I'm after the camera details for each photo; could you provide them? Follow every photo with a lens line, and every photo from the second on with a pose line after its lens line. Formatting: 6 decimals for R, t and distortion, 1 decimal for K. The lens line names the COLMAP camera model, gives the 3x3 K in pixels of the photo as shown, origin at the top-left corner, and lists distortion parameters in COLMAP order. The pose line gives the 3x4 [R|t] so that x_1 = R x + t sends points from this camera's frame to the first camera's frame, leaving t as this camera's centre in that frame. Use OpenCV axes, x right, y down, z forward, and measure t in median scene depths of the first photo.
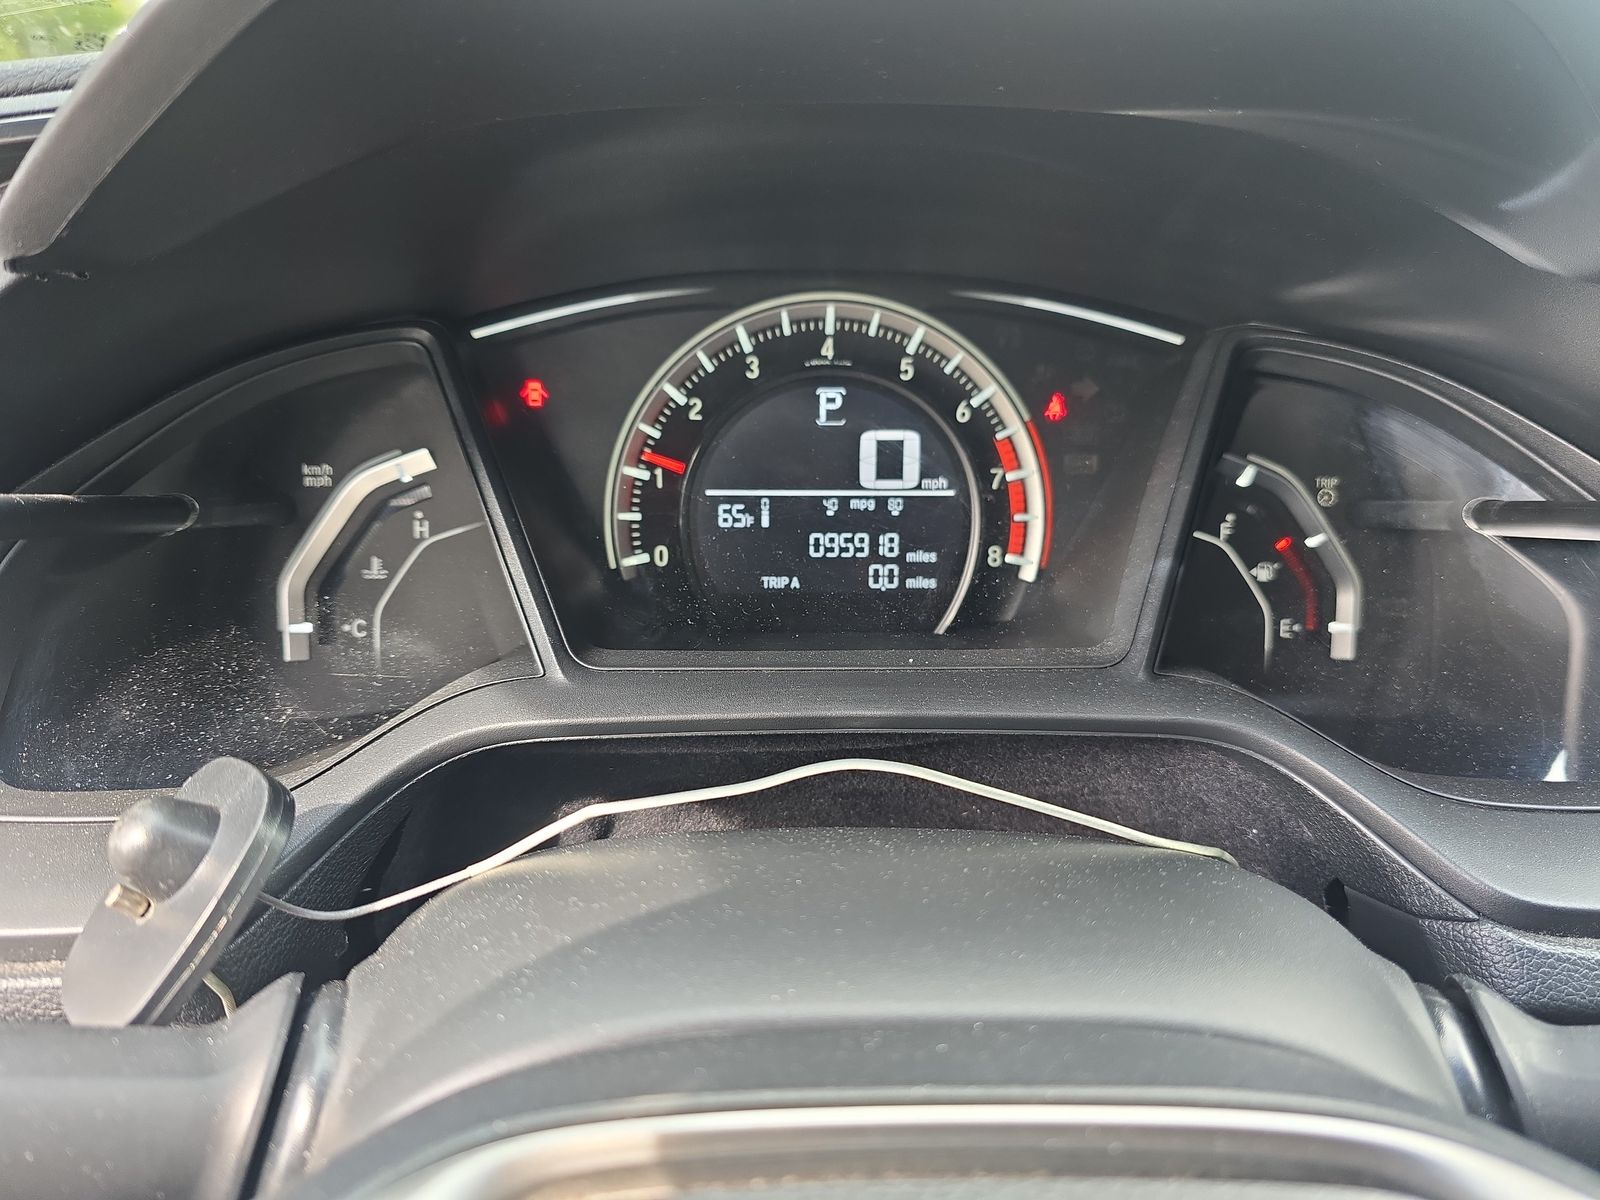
lens RADIAL K [[1147.7, 0, 801.4], [0, 1147.7, 656.4], [0, 0, 1]] dist [0.061492, 0.000436]
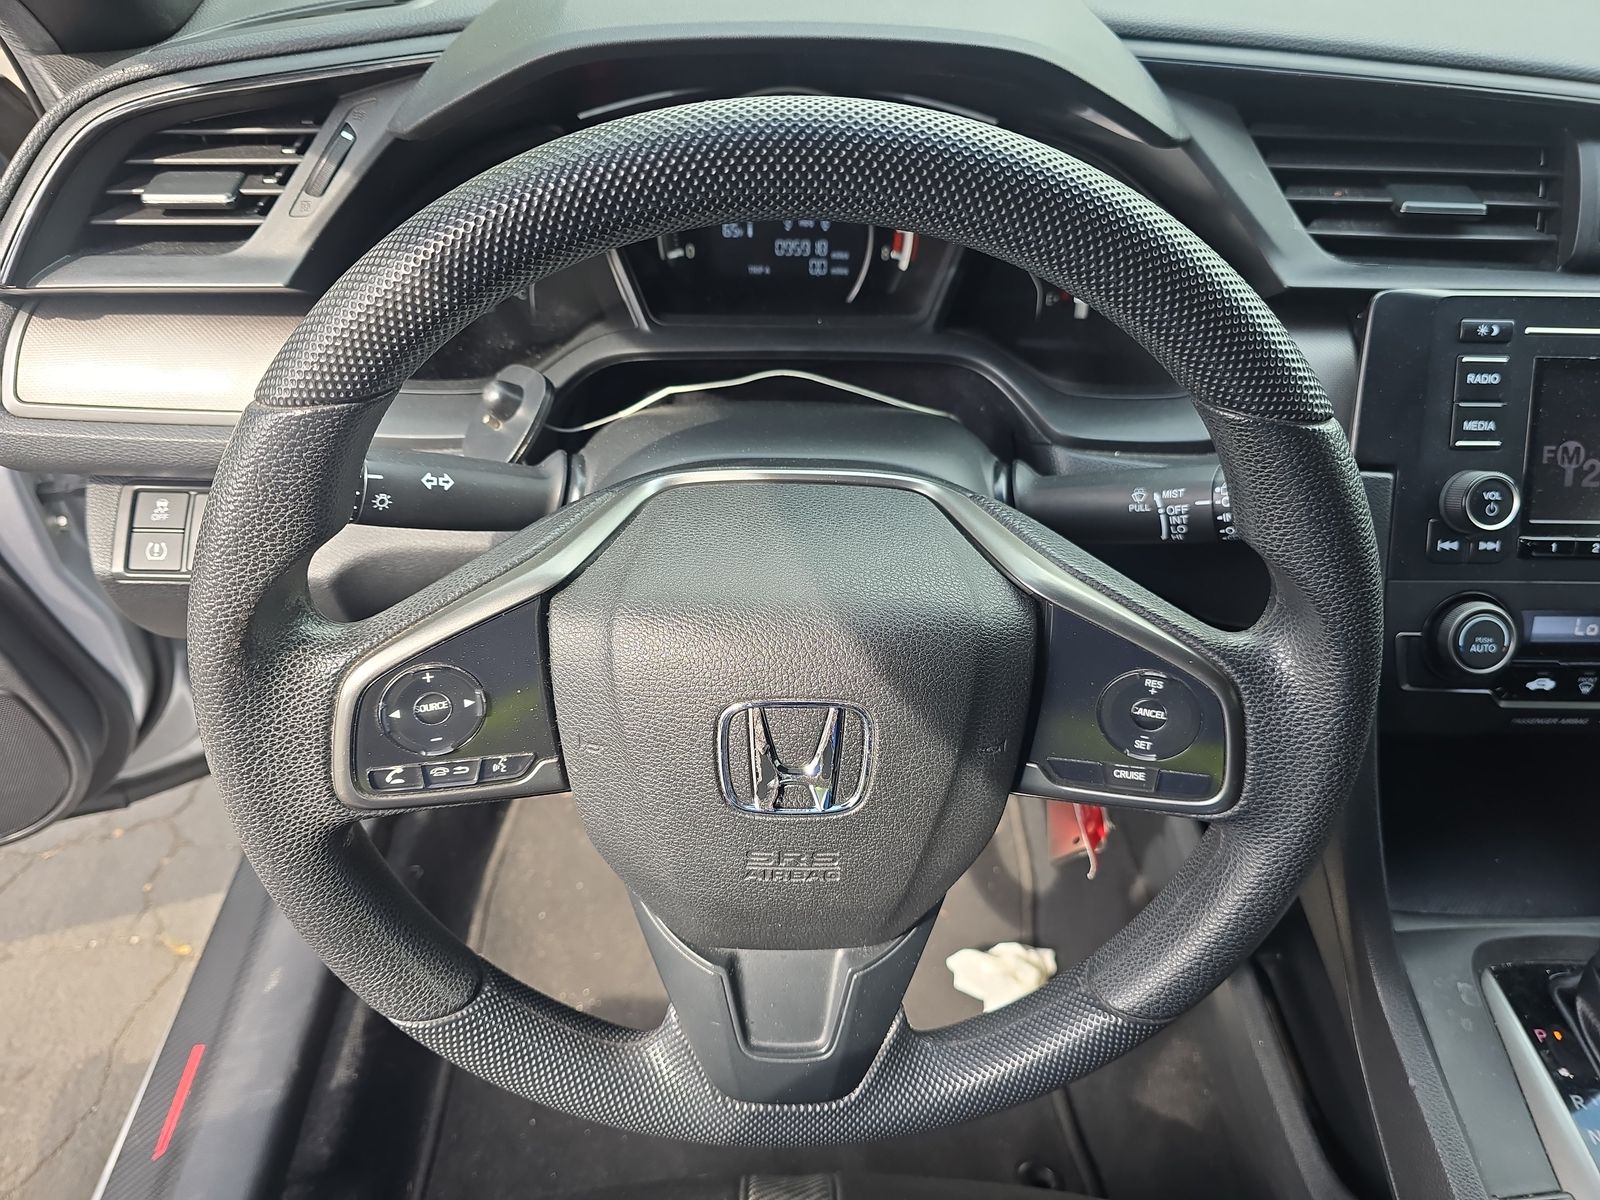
lens RADIAL K [[1118.3, 0, 801.2], [0, 1118.3, 622.2], [0, 0, 1]] dist [0.040840, -0.039956]
pose [[0.999891, 0.013768, -0.005369, 0.063077], [-0.011607, 0.956566, 0.291285, -0.050293], [0.009146, -0.291191, 0.956621, -0.801697]]
